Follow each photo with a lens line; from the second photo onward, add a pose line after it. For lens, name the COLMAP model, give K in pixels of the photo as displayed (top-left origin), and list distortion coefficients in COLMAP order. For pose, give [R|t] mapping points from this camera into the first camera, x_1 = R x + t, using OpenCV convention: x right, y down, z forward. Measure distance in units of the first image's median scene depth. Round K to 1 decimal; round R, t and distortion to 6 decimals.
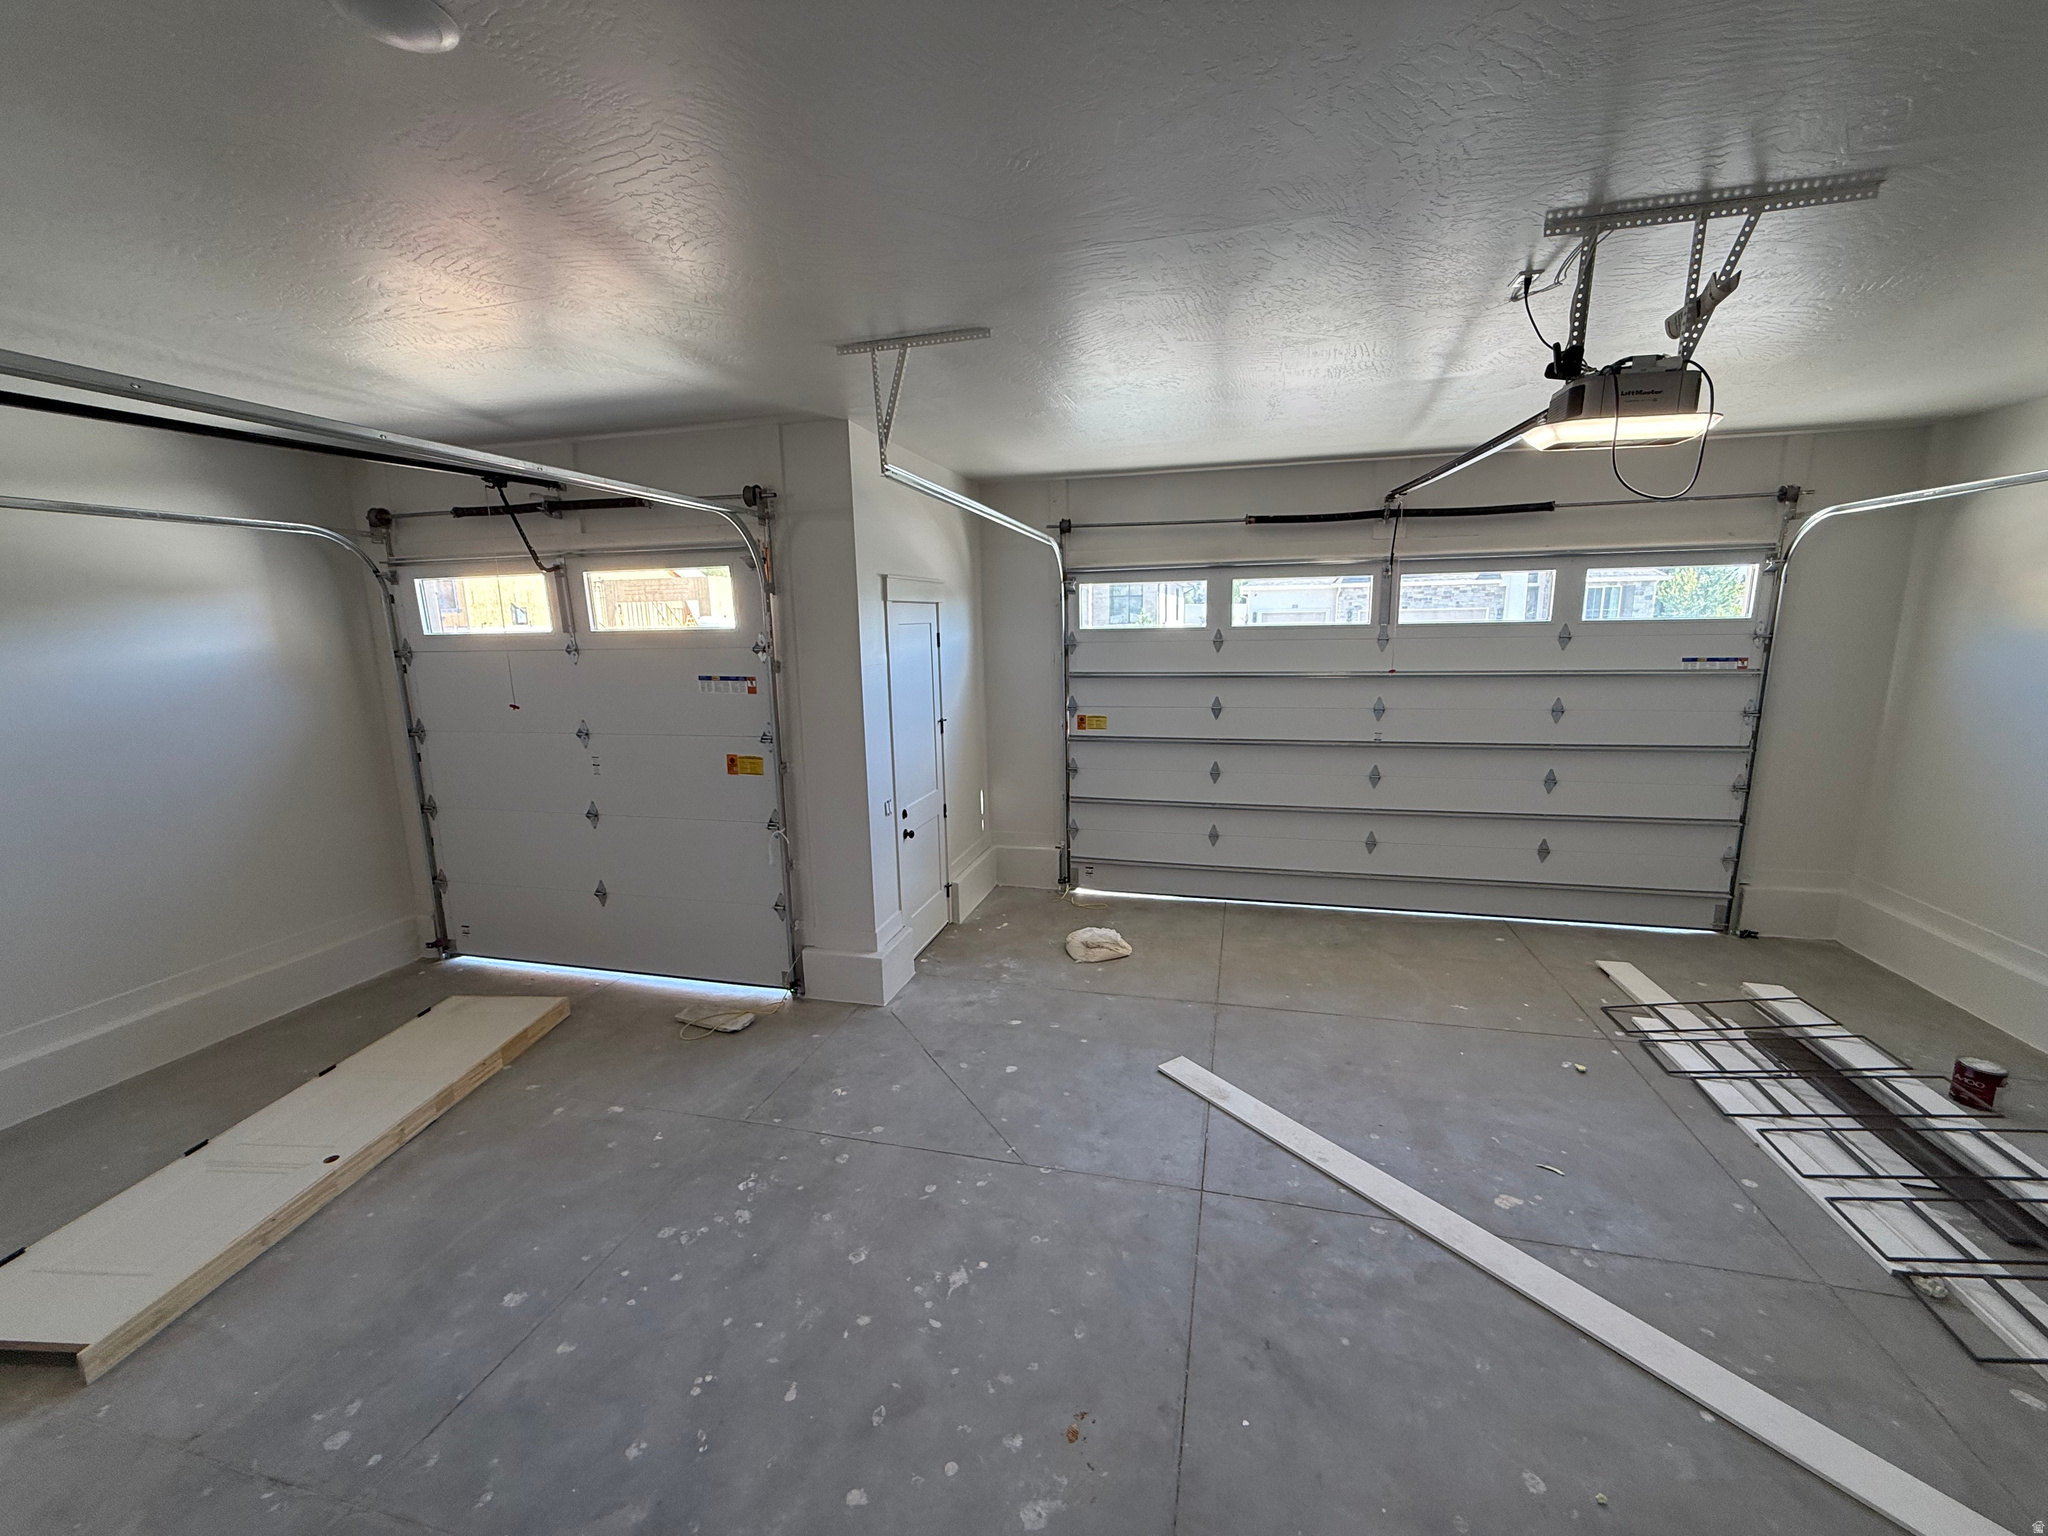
lens RADIAL K [[824.3, 0, 1024.0], [0, 824.3, 768.0], [0, 0, 1]] dist [0.002676, 0.000367]
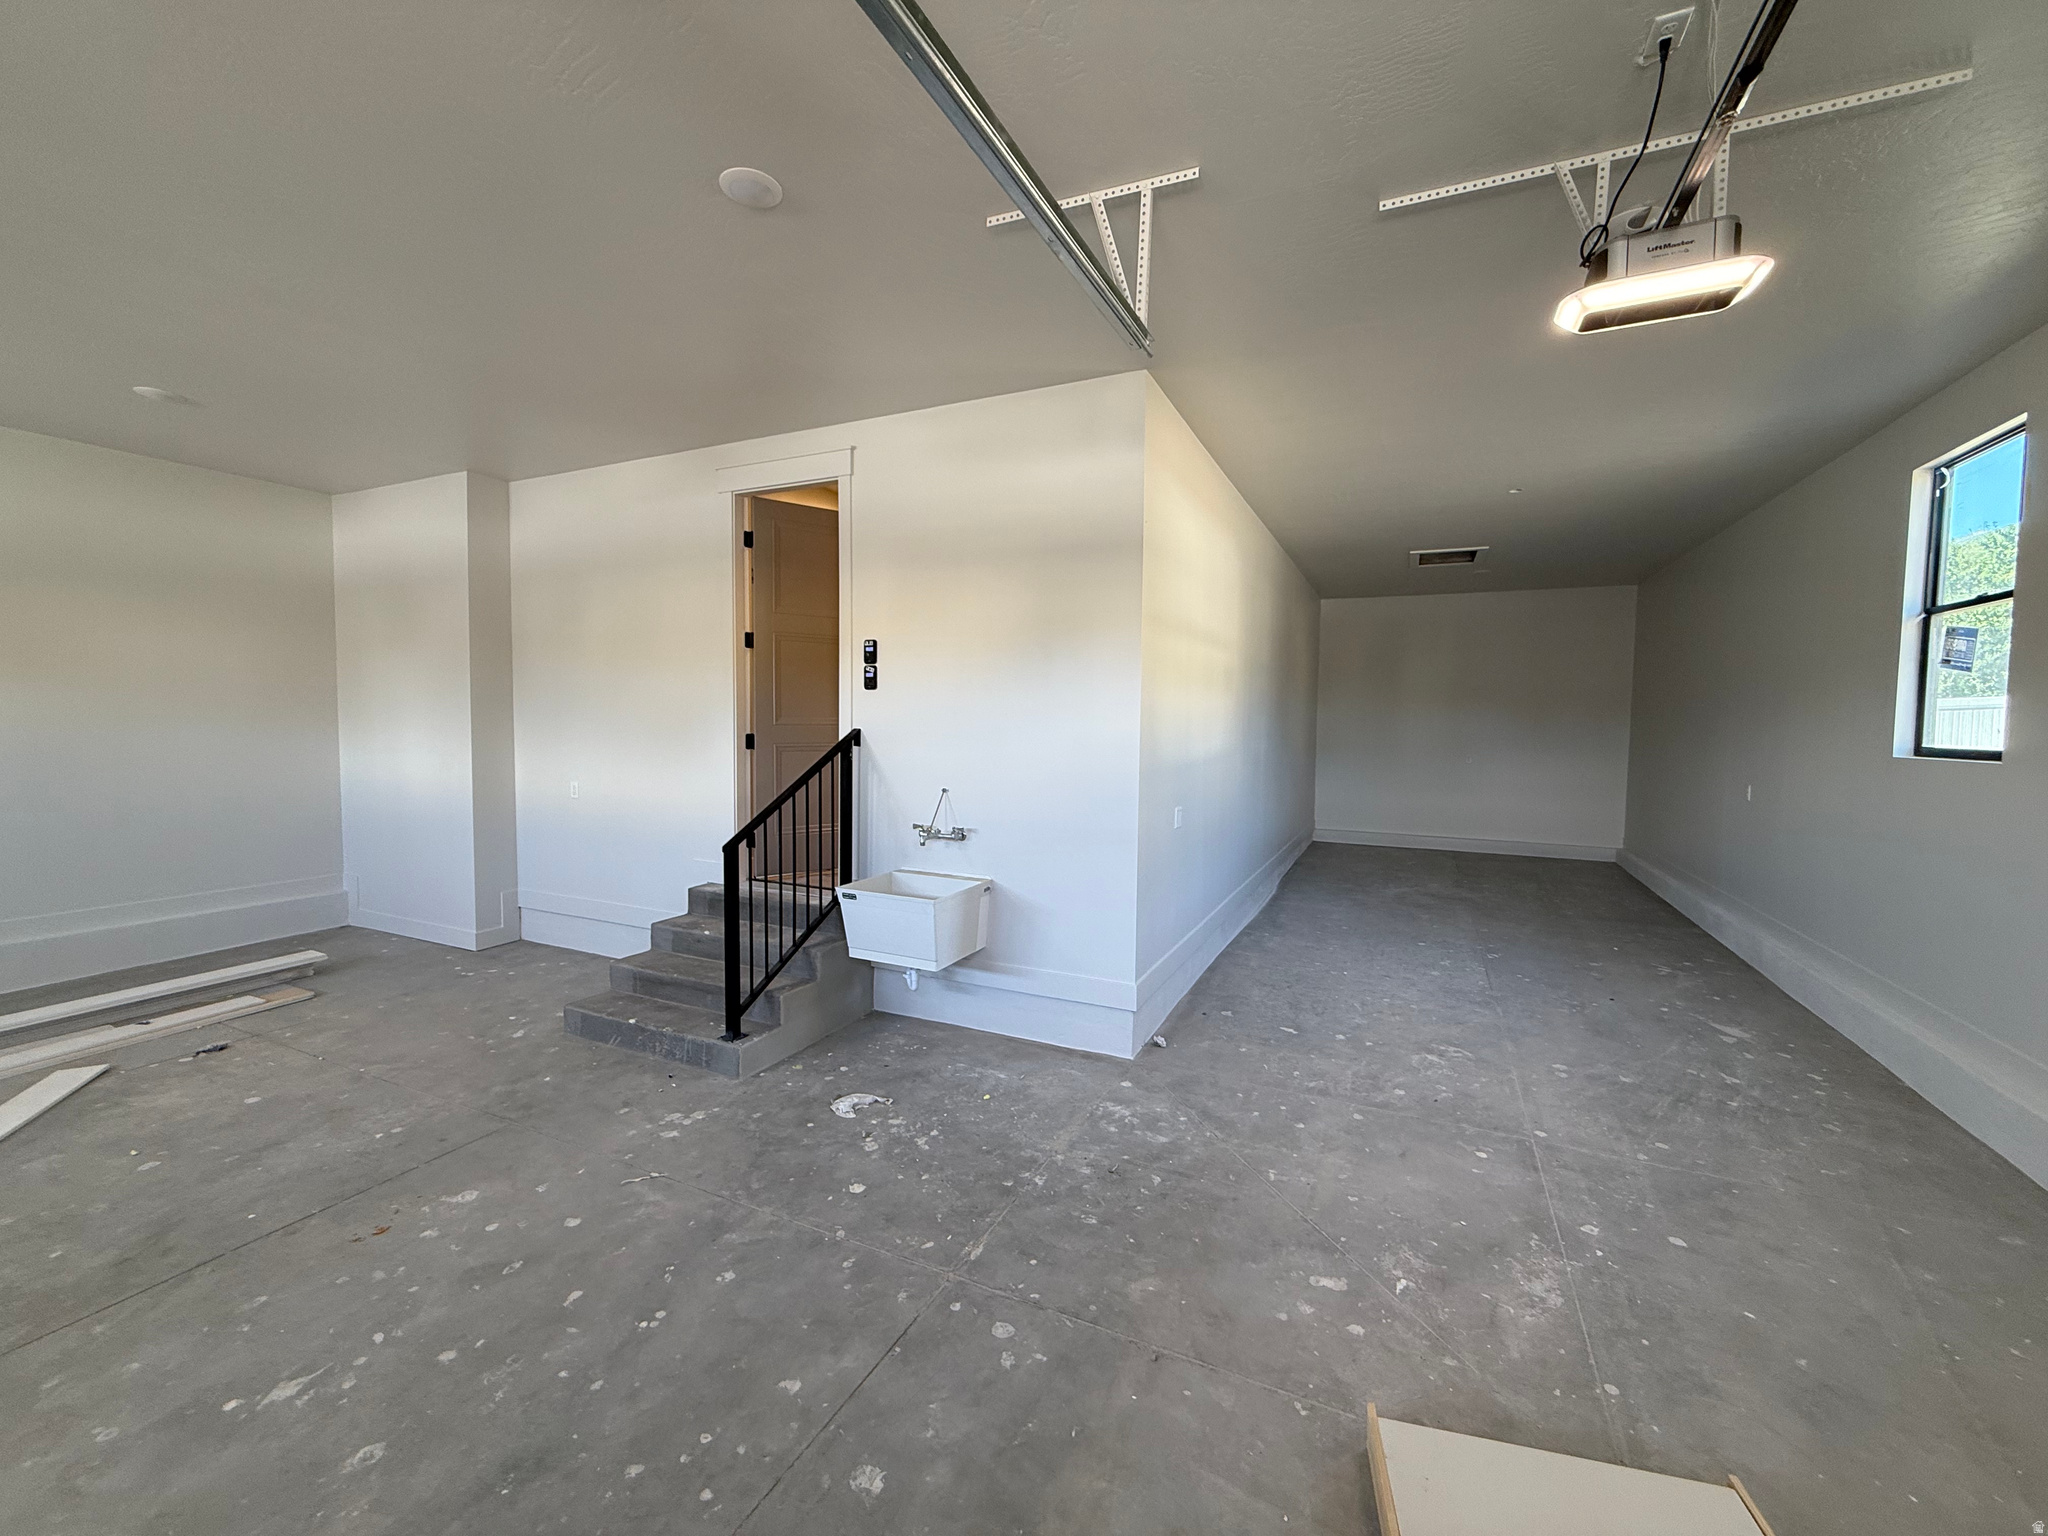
lens RADIAL K [[824.3, 0, 1024.0], [0, 824.3, 768.0], [0, 0, 1]] dist [0.002676, 0.000367]
pose [[-0.981758, -0.001060, 0.190129, -0.942553], [0.043502, 0.972206, 0.230048, -0.050269], [-0.185089, 0.234123, -0.954426, 1.607209]]
